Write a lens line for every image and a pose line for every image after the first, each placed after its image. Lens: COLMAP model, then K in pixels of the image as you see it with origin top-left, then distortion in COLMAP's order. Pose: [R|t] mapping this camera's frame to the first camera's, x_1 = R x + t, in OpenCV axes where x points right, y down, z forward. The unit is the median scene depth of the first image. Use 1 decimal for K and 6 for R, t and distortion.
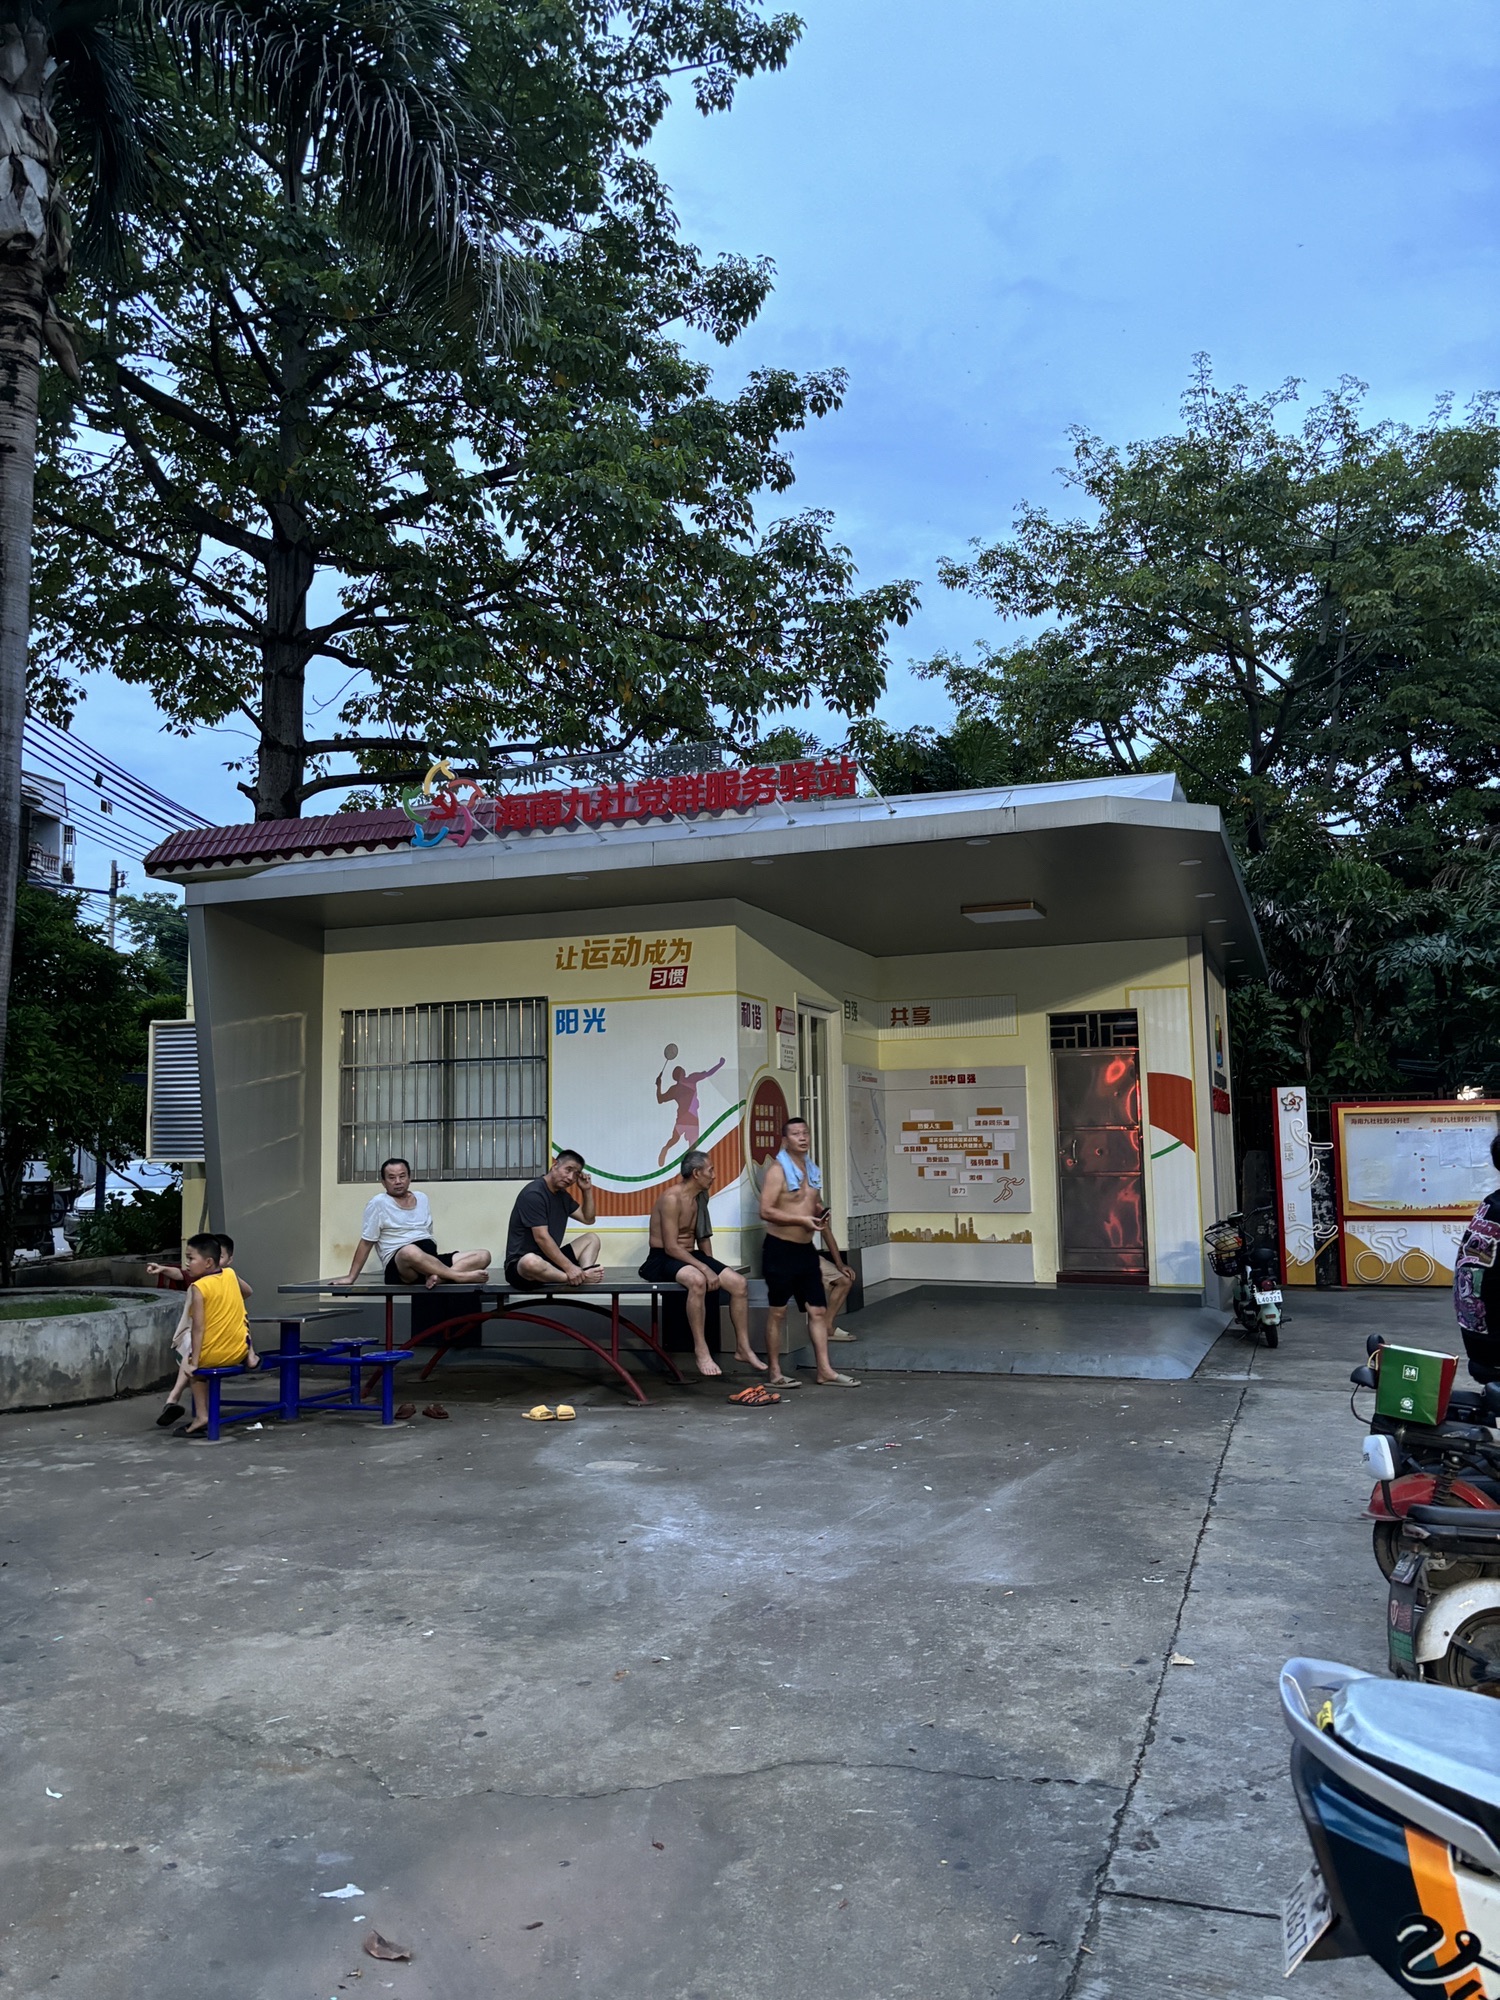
lens RADIAL K [[1526.9, 0, 749.6], [0, 1526.9, 999.4], [0, 0, 1]] dist [0.032312, -0.003285]
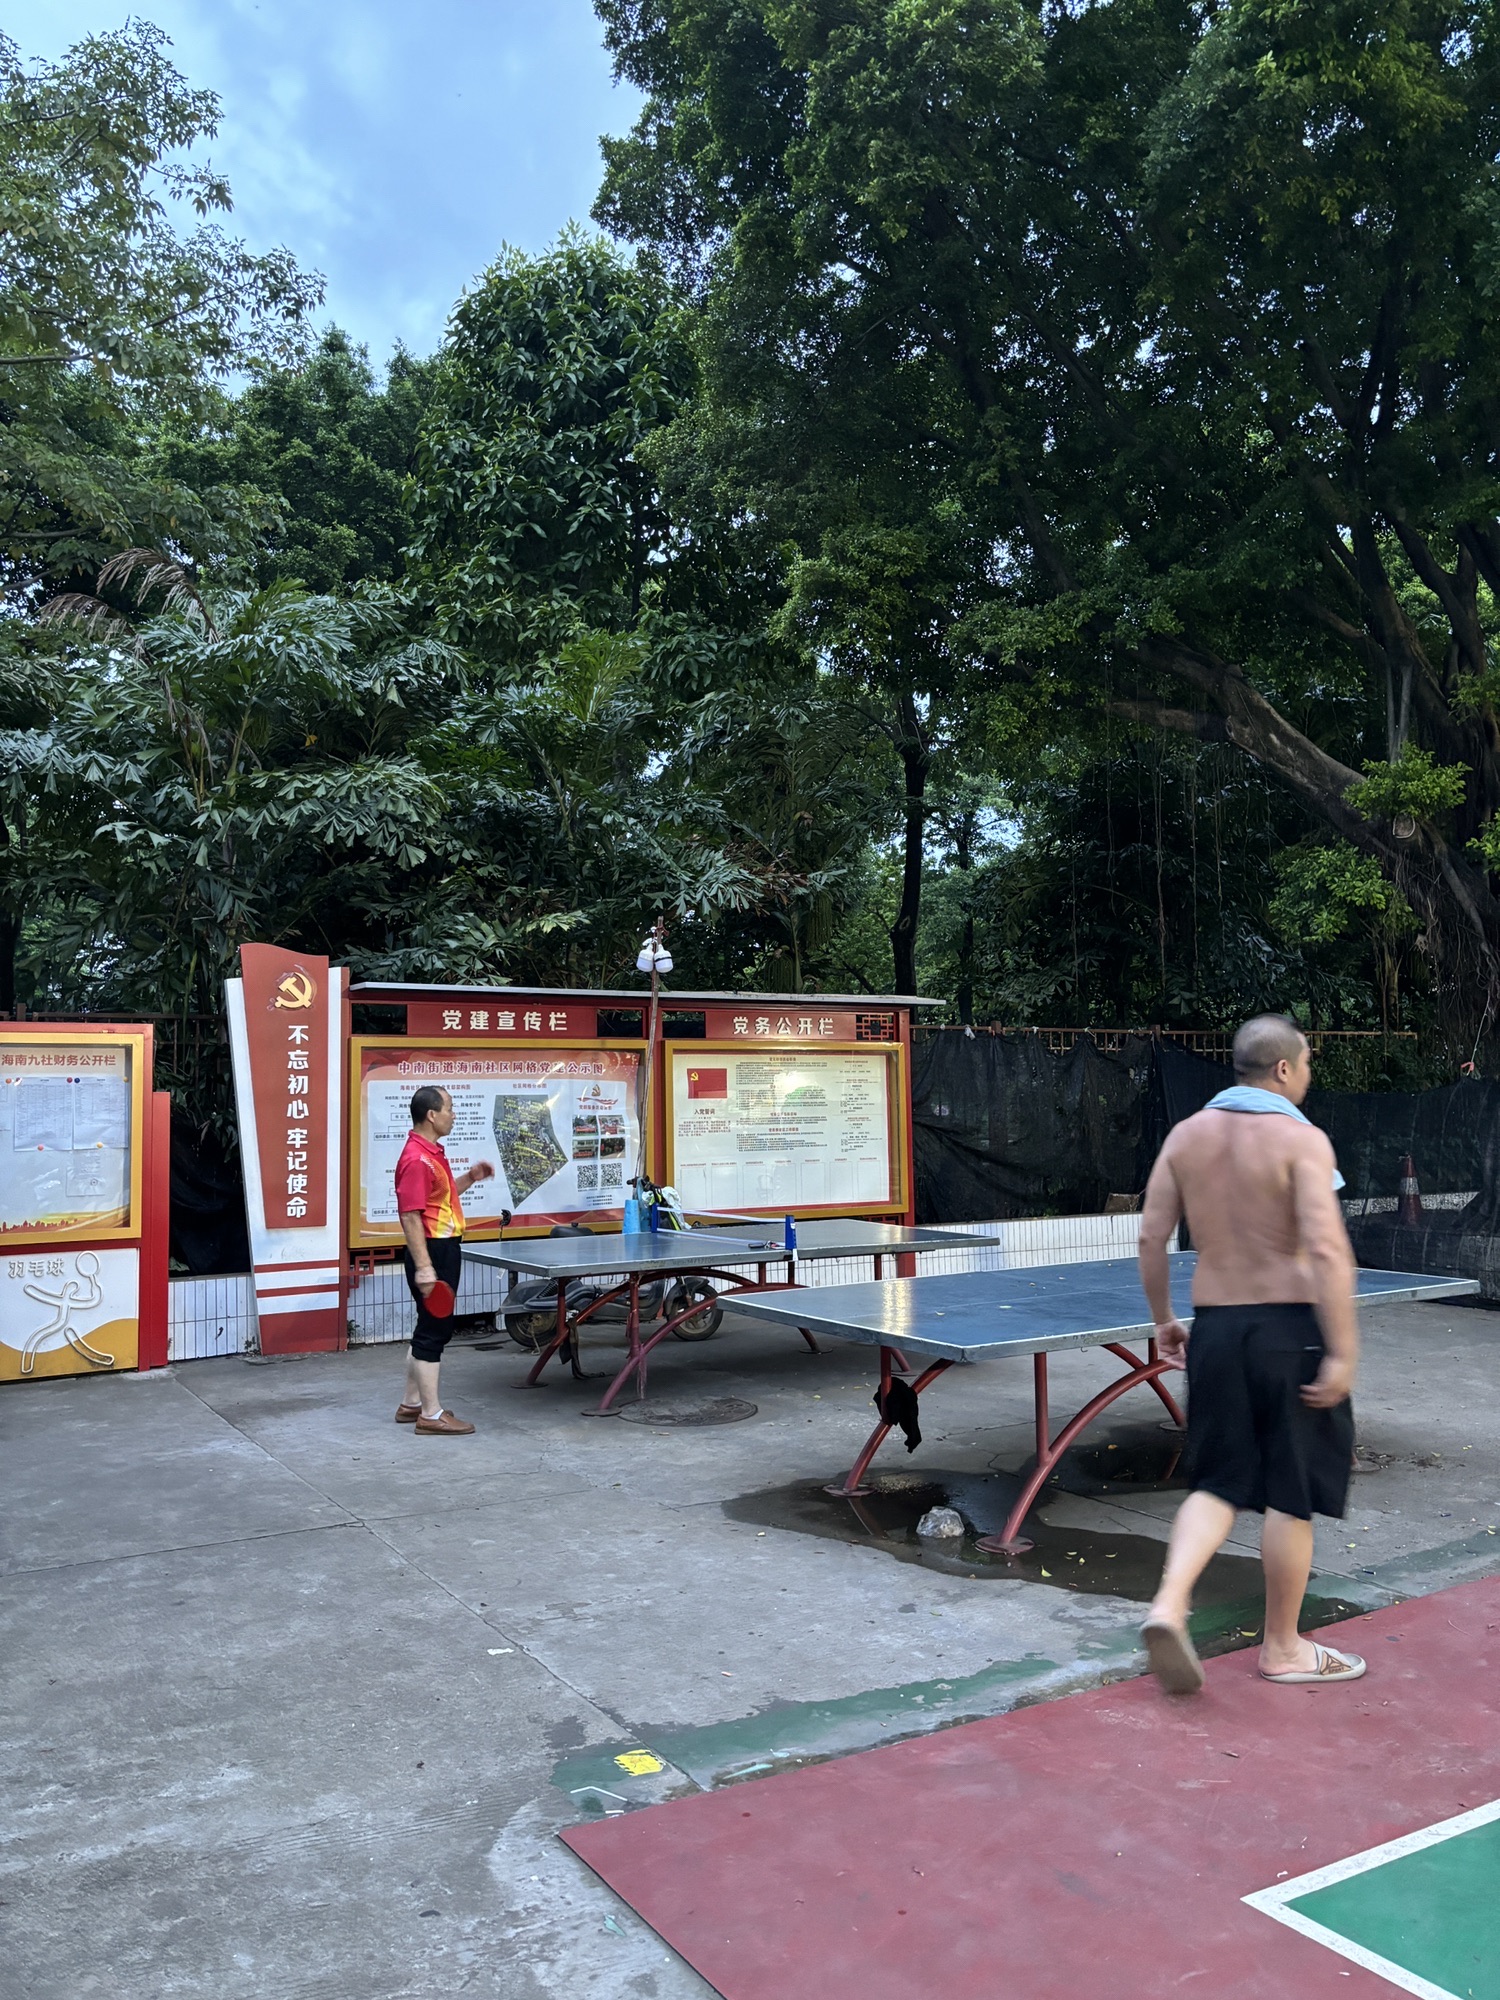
lens RADIAL K [[1526.9, 0, 749.6], [0, 1526.9, 1000.1], [0, 0, 1]] dist [0.032312, -0.003285]
pose [[0.624759, 0.057819, 0.778674, 0.191352], [-0.088899, 0.996037, -0.002632, 0.036712], [-0.775741, -0.067579, 0.627423, 0.470399]]
